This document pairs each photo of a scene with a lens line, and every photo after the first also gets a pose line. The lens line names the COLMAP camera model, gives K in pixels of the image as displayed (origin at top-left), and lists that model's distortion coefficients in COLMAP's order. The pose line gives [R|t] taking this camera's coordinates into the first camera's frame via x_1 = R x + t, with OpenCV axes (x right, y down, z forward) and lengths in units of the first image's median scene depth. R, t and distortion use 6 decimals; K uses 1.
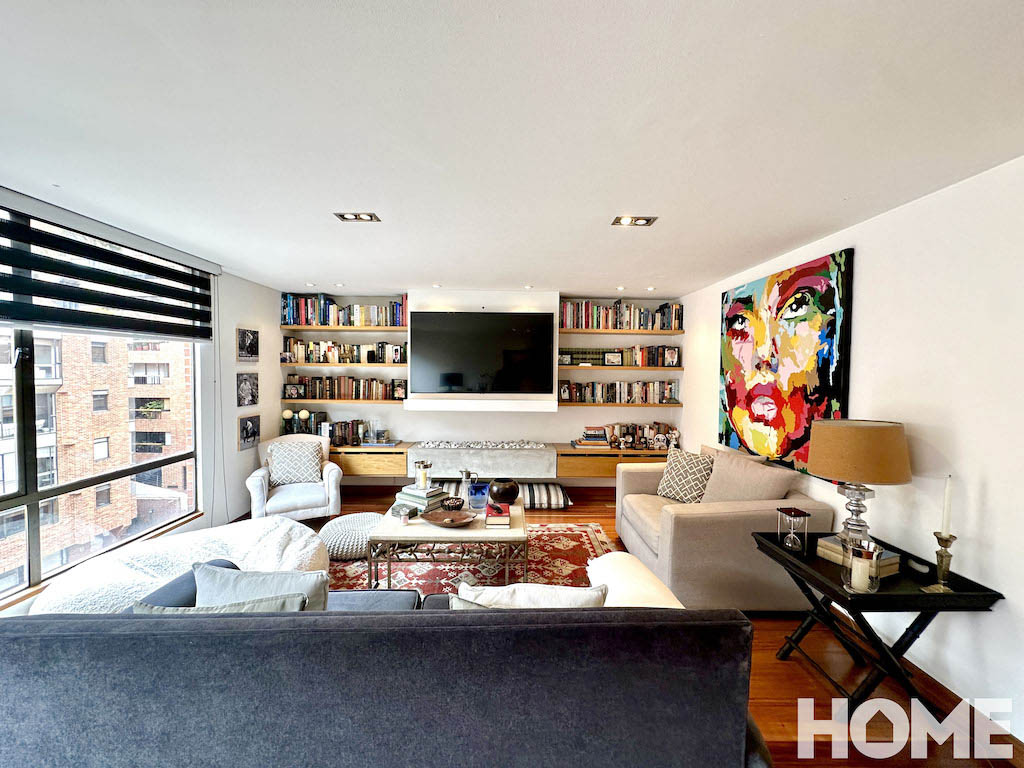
lens RADIAL K [[407.1, 0, 515.1], [0, 407.1, 385.4], [0, 0, 1]] dist [-0.005571, 0.001406]
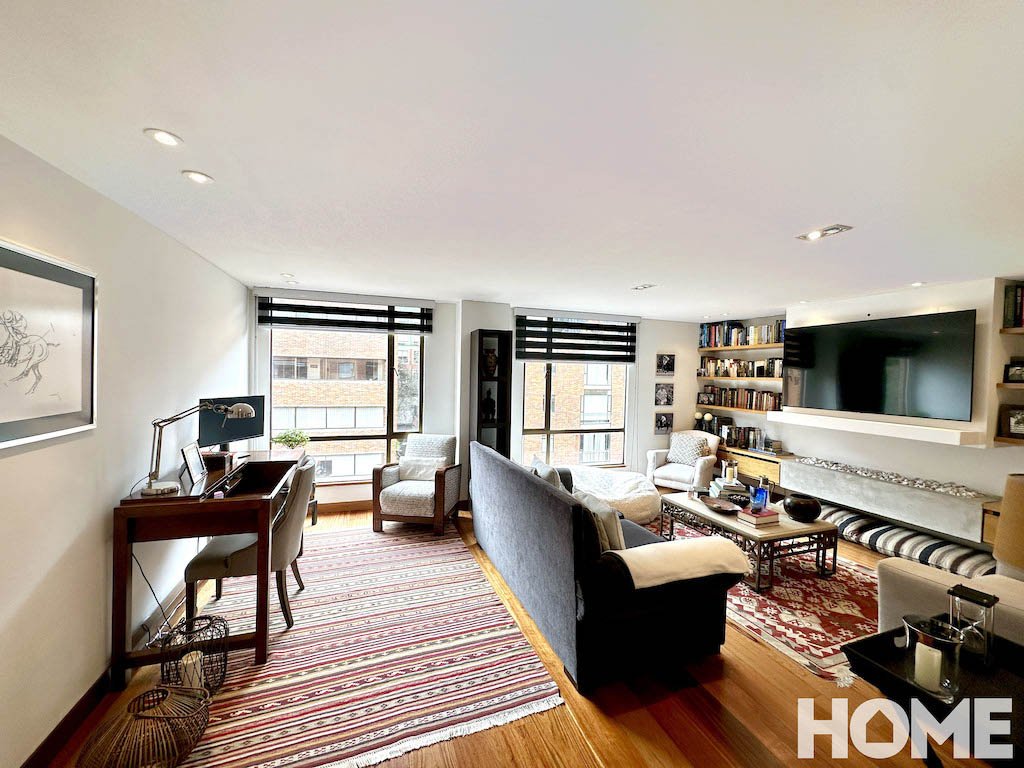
lens RADIAL K [[407.1, 0, 511.1], [0, 407.1, 380.1], [0, 0, 1]] dist [-0.005571, 0.001406]
pose [[0.311213, 0.012610, -0.950257, 0.503618], [-0.054979, 0.998476, -0.004756, -0.004098], [0.948749, 0.053724, 0.311432, 0.005253]]
